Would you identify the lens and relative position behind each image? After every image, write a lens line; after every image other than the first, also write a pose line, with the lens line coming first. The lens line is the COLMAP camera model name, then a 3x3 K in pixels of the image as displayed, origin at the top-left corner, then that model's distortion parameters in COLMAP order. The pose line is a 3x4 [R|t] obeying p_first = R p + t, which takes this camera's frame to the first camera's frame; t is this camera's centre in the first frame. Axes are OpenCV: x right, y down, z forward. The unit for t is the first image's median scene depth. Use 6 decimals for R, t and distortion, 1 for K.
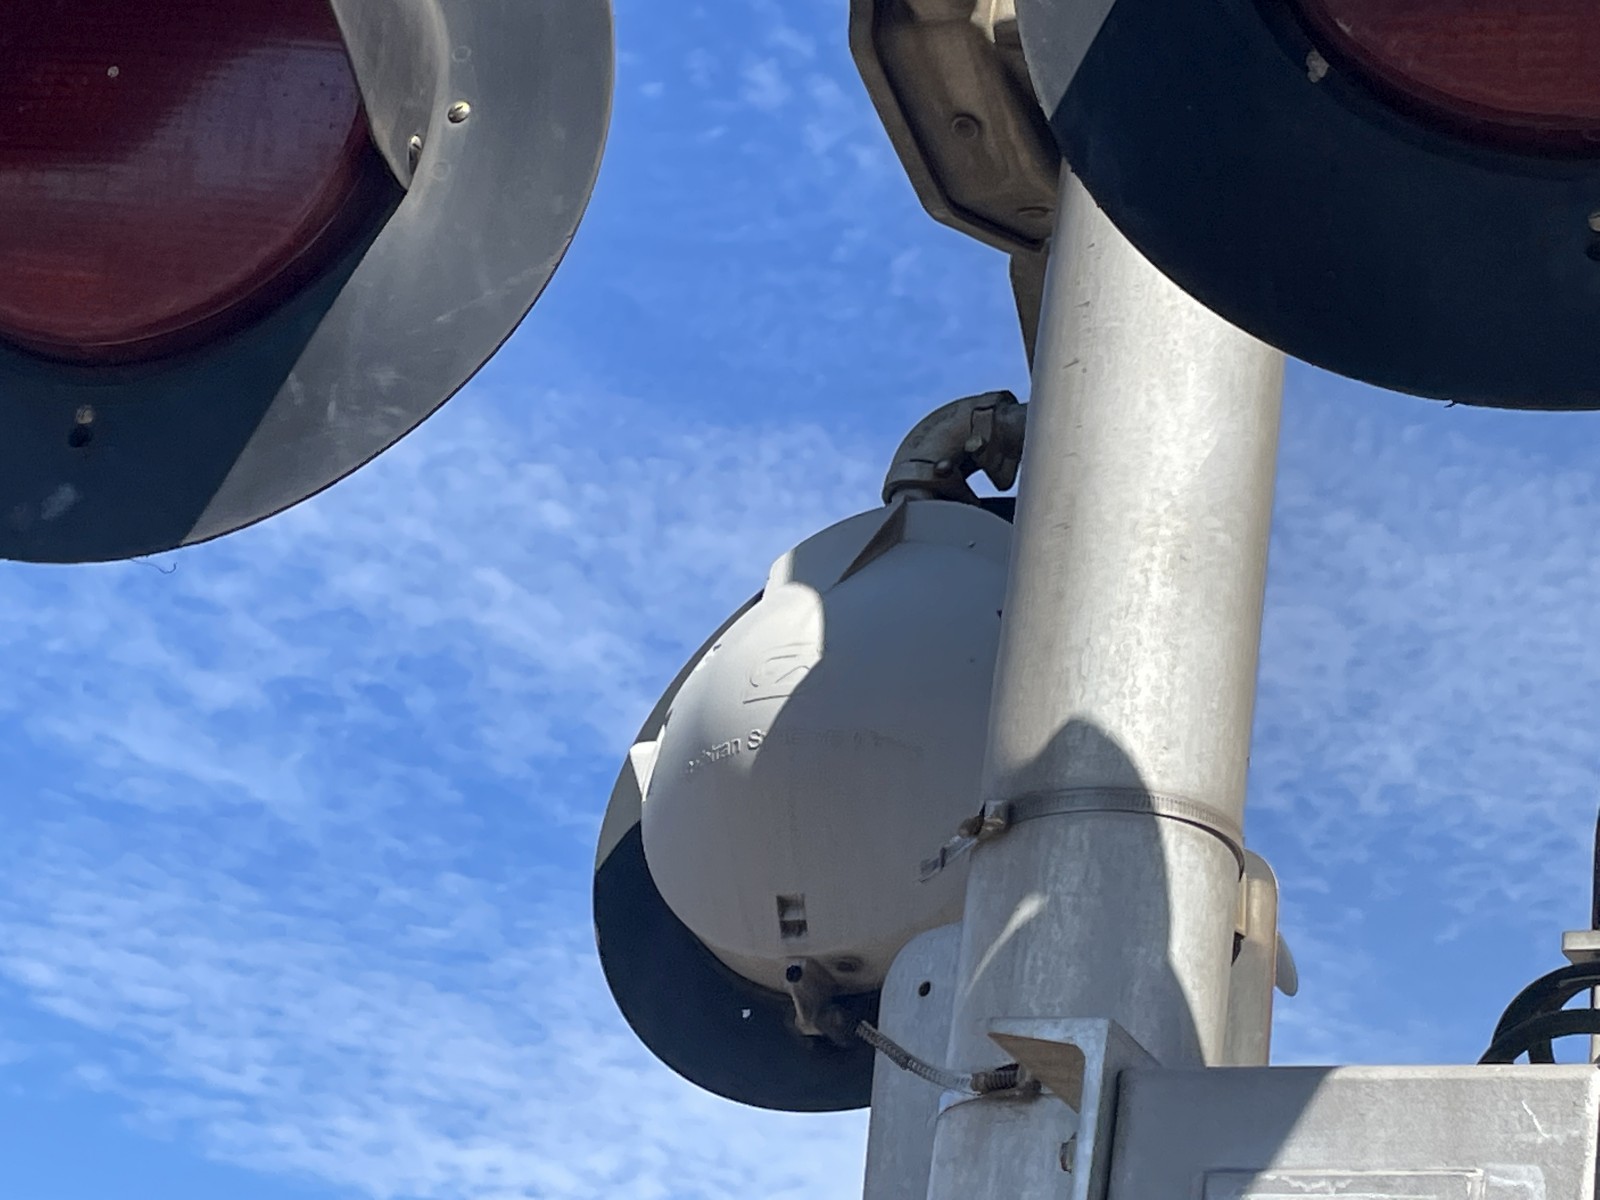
lens RADIAL K [[3435.8, 0, 750.7], [0, 3435.8, 674.8], [0, 0, 1]] dist [0.128279, 0.000000]
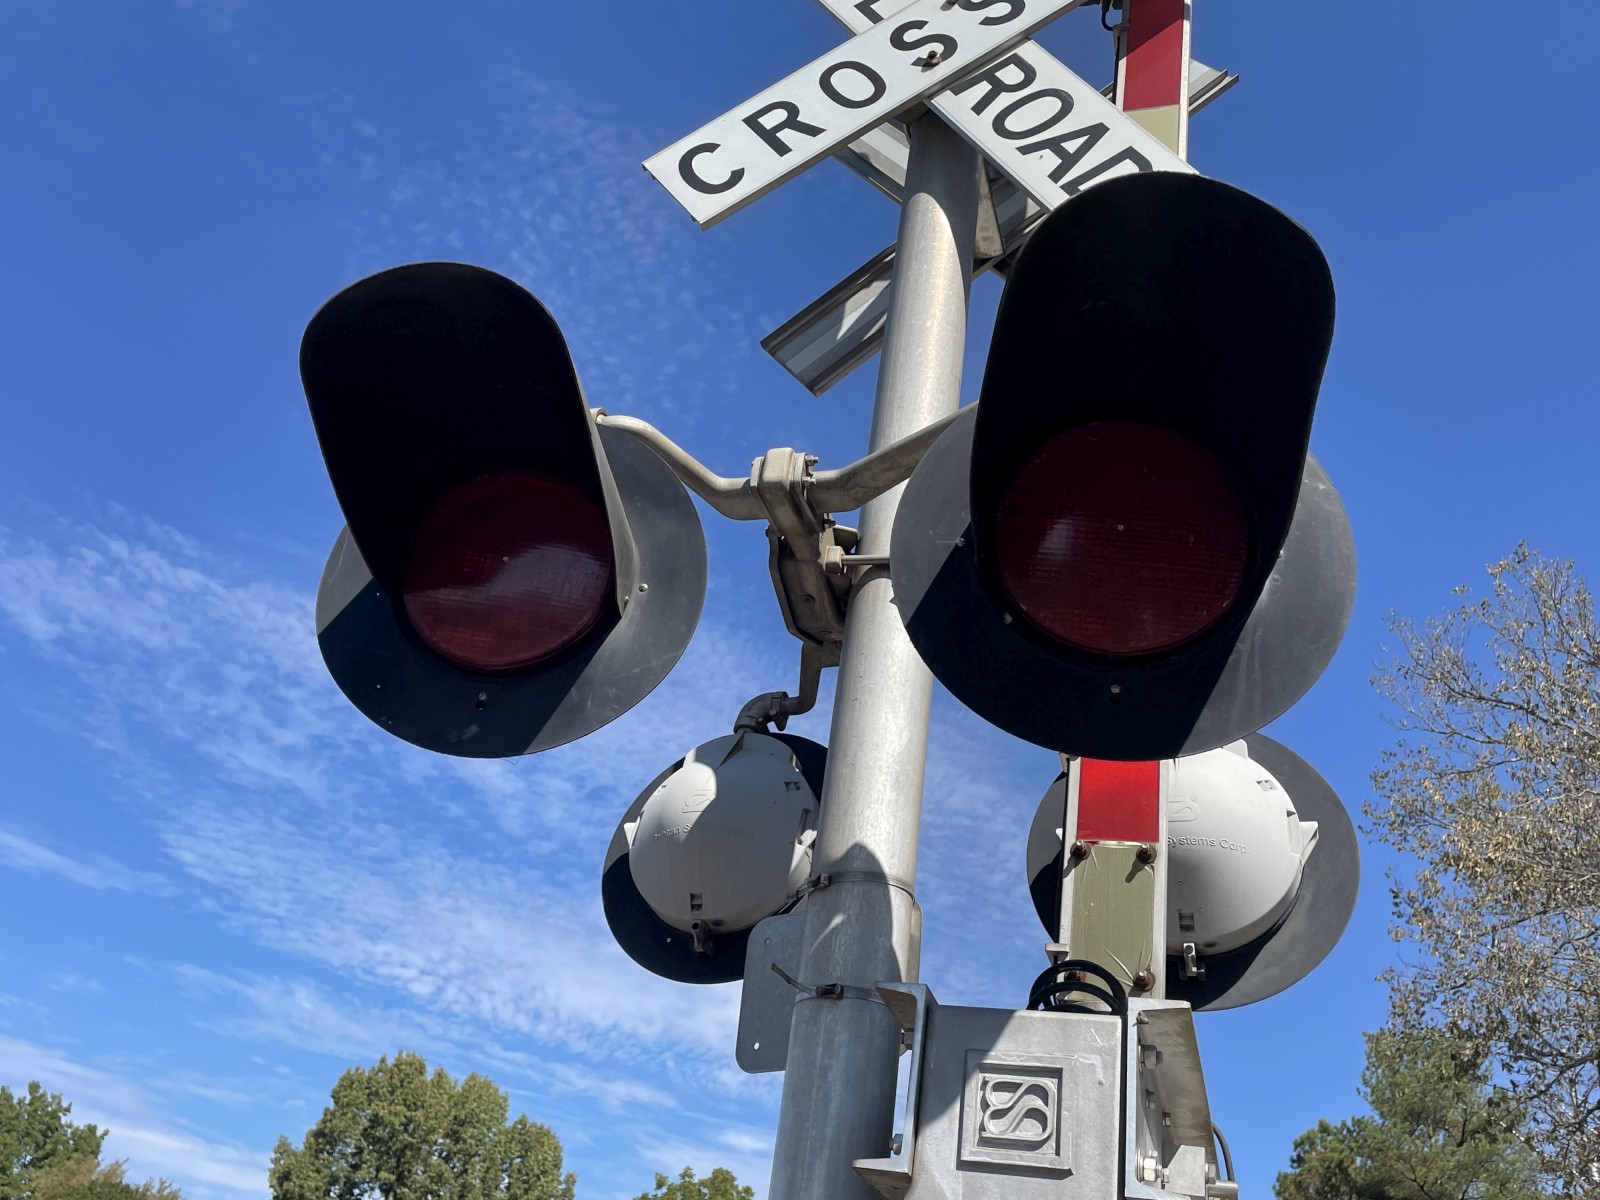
lens RADIAL K [[1424.3, 0, 761.6], [0, 1424.3, 630.5], [0, 0, 1]] dist [0.092270, -0.120031]
pose [[0.980926, 0.089078, 0.172770, -0.131912], [-0.074356, 0.993171, -0.089899, -0.033411], [-0.179598, 0.075337, 0.980851, -0.025783]]
